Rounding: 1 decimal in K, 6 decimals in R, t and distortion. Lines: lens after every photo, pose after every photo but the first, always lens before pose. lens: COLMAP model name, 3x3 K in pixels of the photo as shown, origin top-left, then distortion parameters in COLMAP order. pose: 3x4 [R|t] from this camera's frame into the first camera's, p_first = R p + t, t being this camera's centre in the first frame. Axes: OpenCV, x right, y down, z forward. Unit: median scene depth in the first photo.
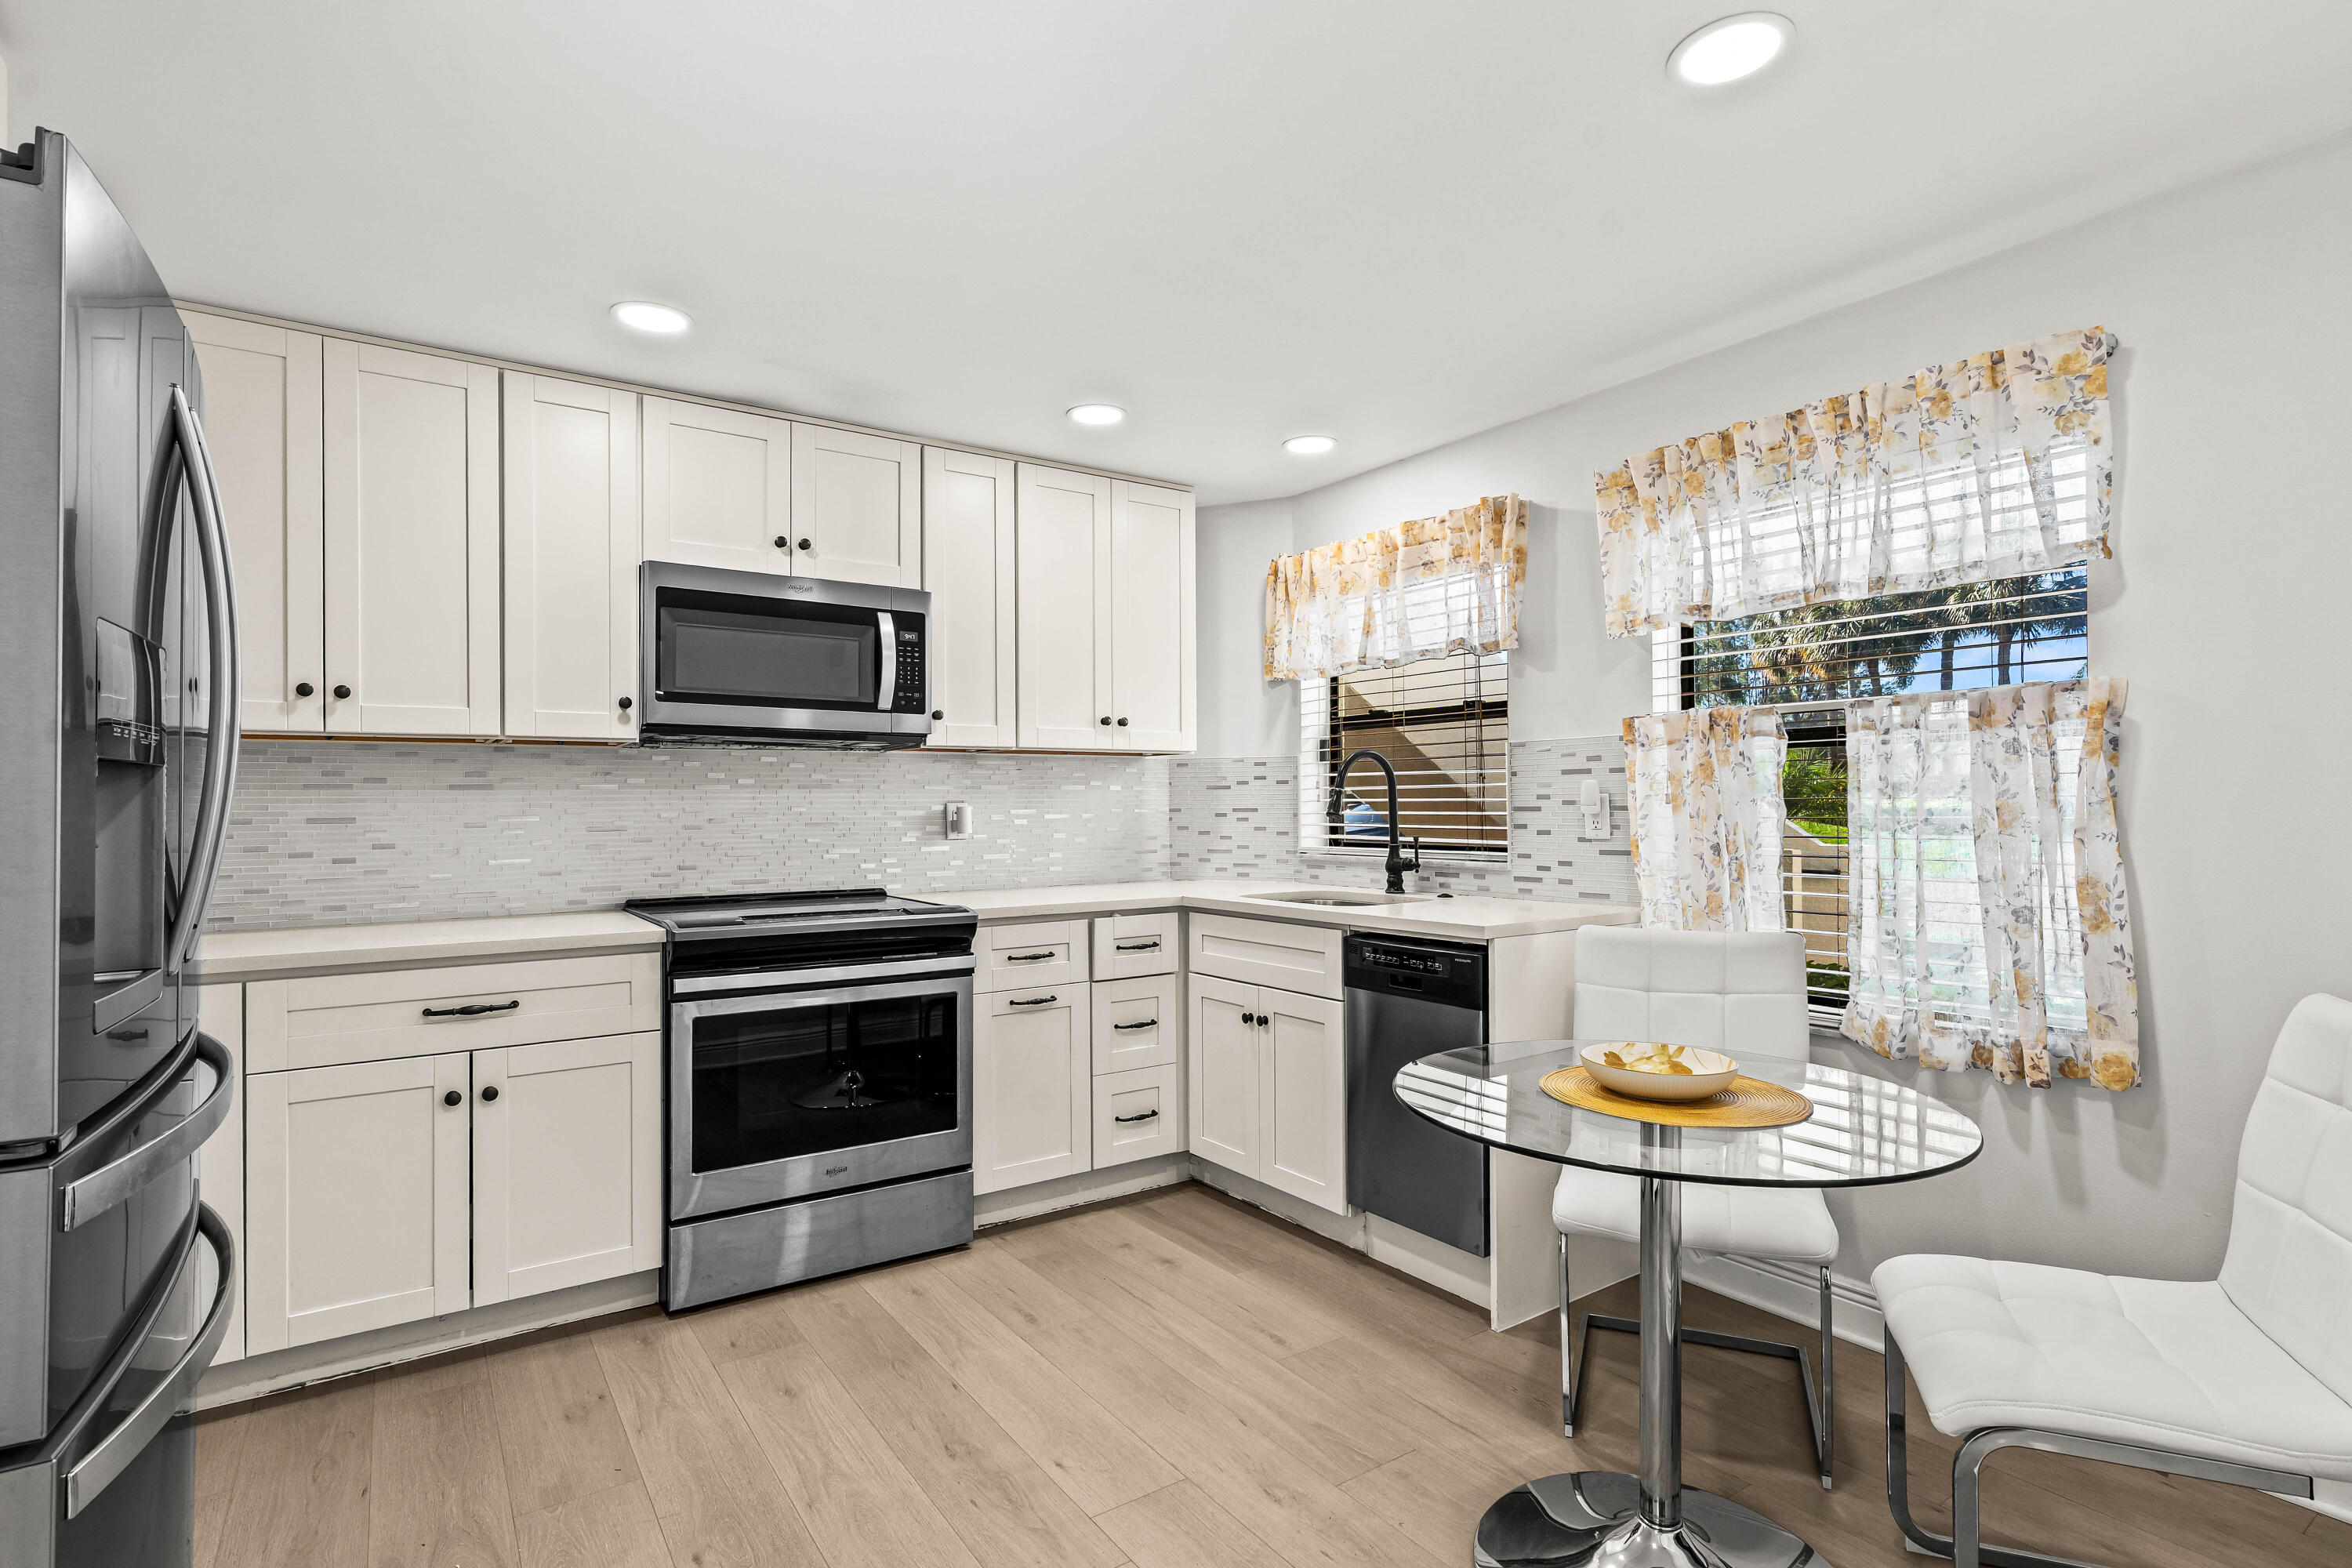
lens RADIAL K [[1144.4, 0, 1189.4], [0, 1144.4, 790.7], [0, 0, 1]] dist [0.000900, 0.001093]
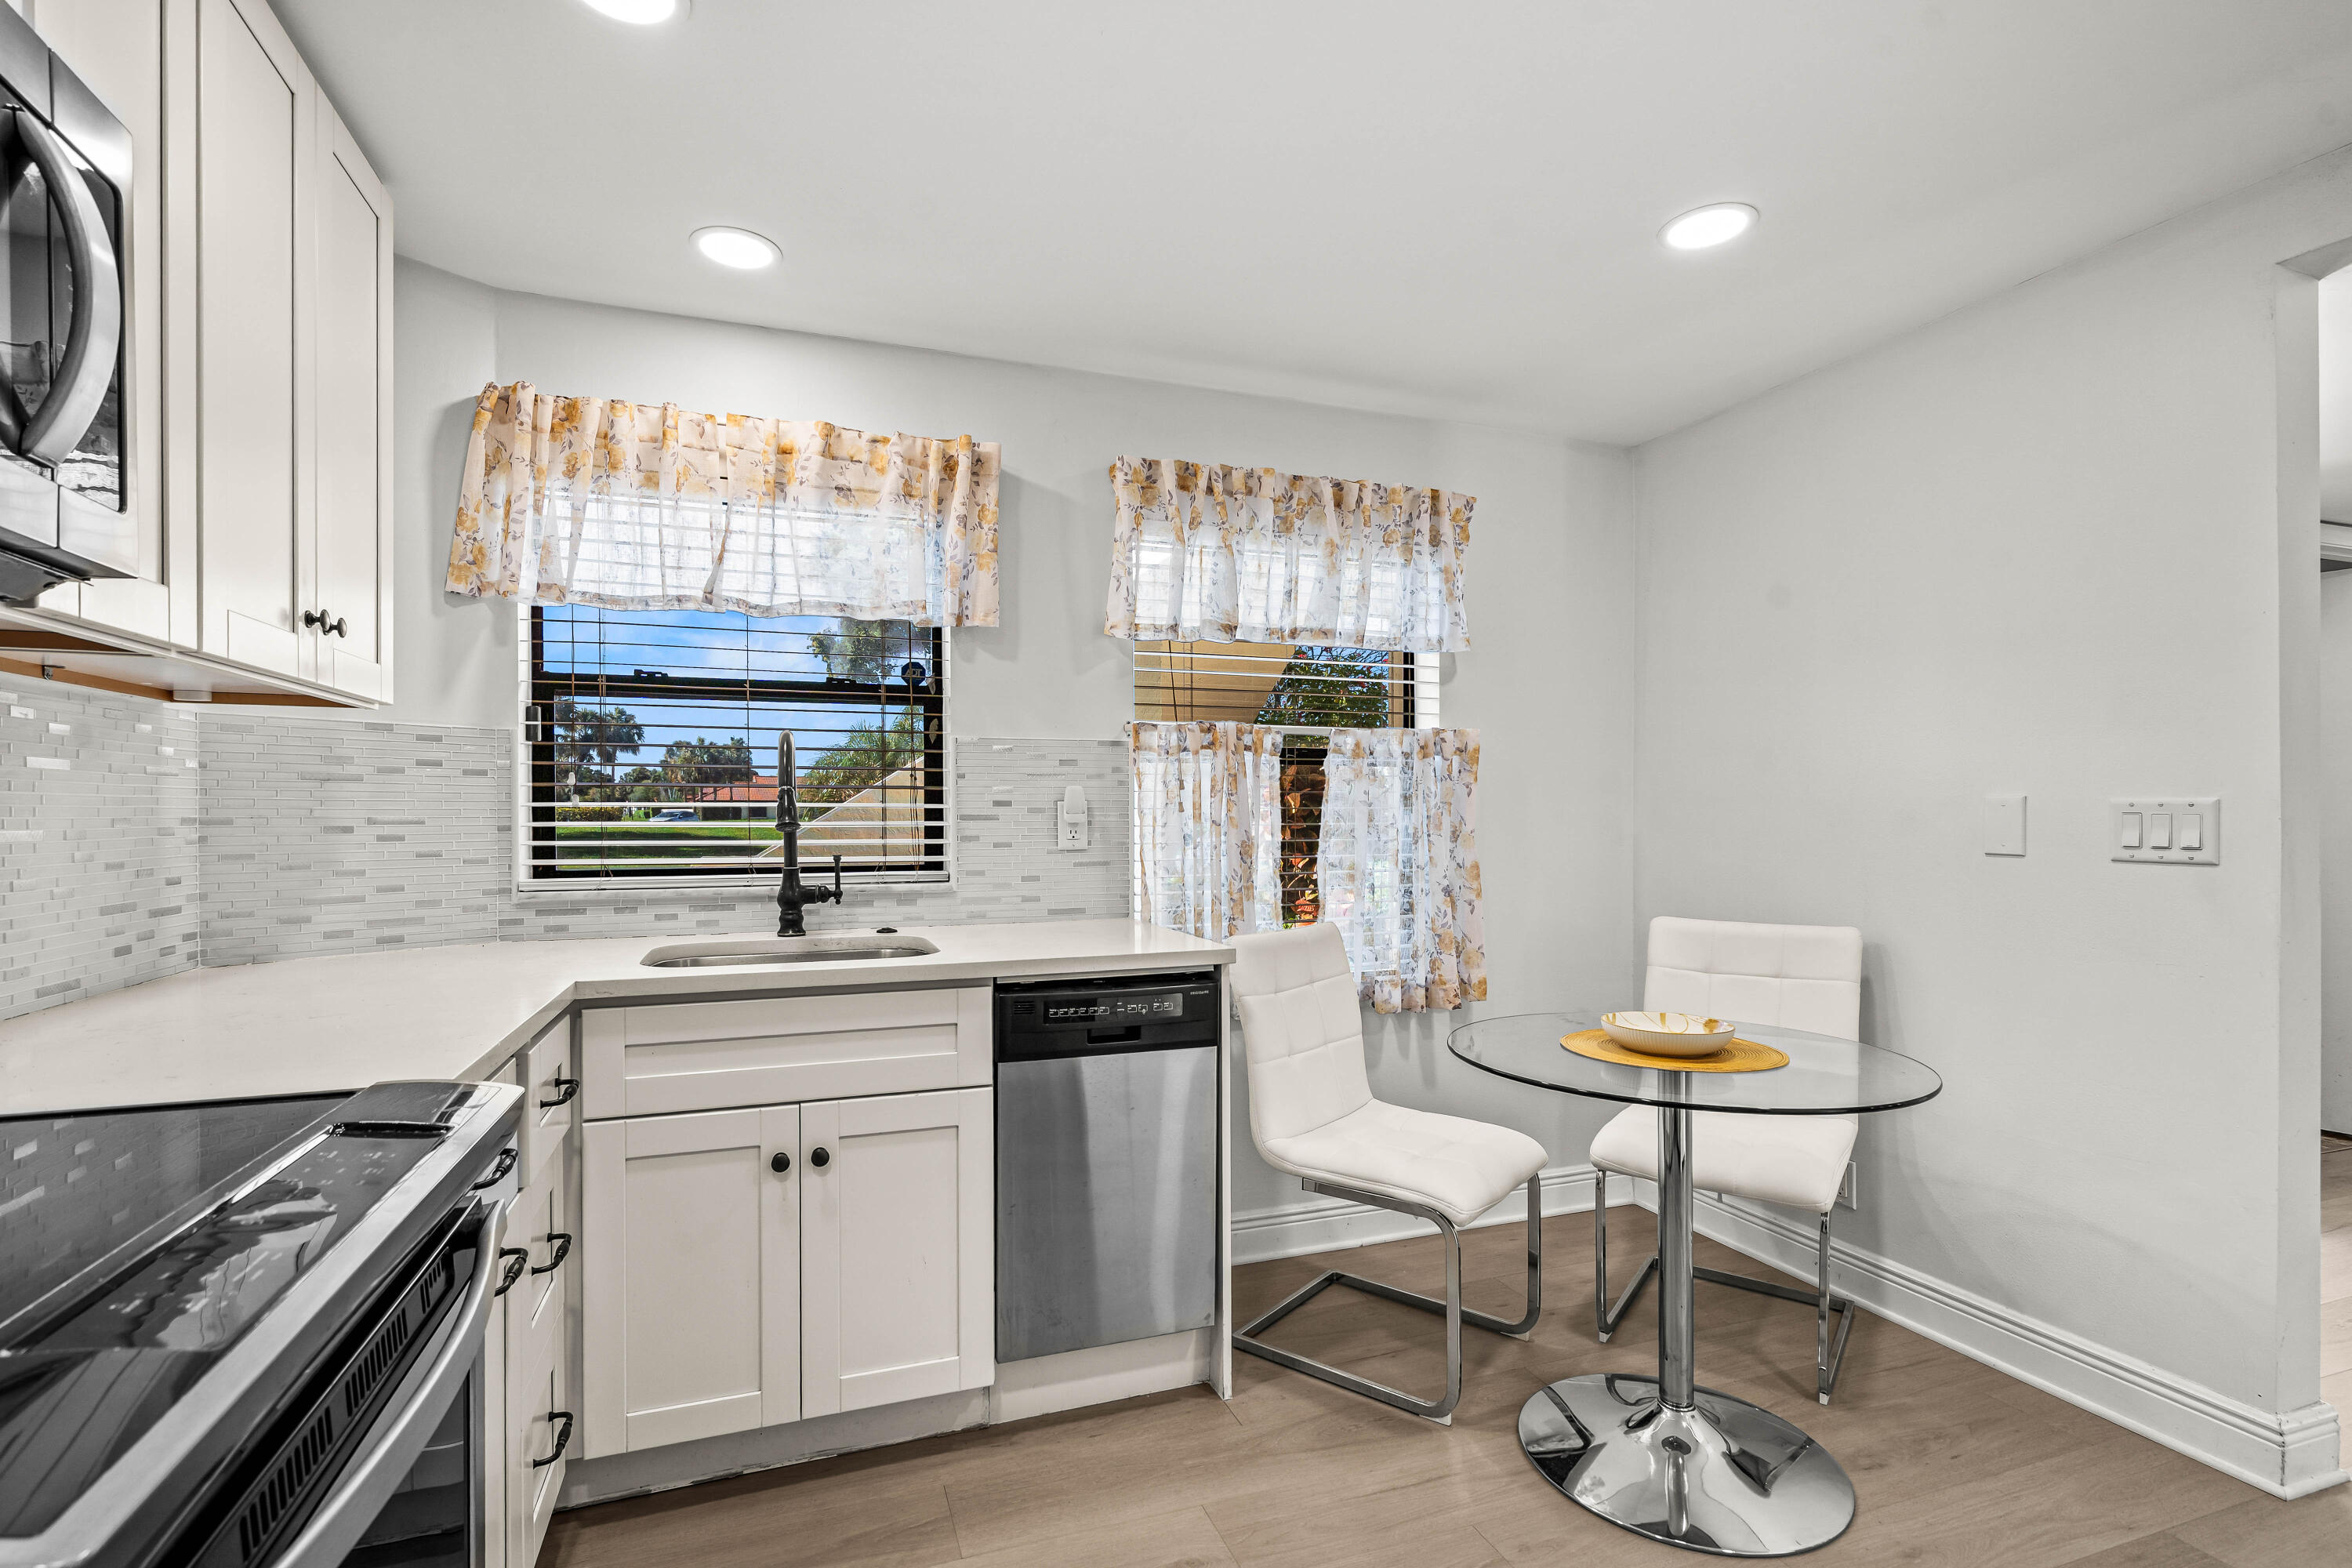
lens RADIAL K [[1079.0, 0, 1171.1], [0, 1079.0, 814.3], [0, 0, 1]] dist [-0.002190, 0.000065]
pose [[0.266466, 0.005962, 0.963826, -0.434830], [-0.012392, 0.999919, -0.002759, 0.013570], [-0.963765, -0.011209, 0.266518, 0.638990]]
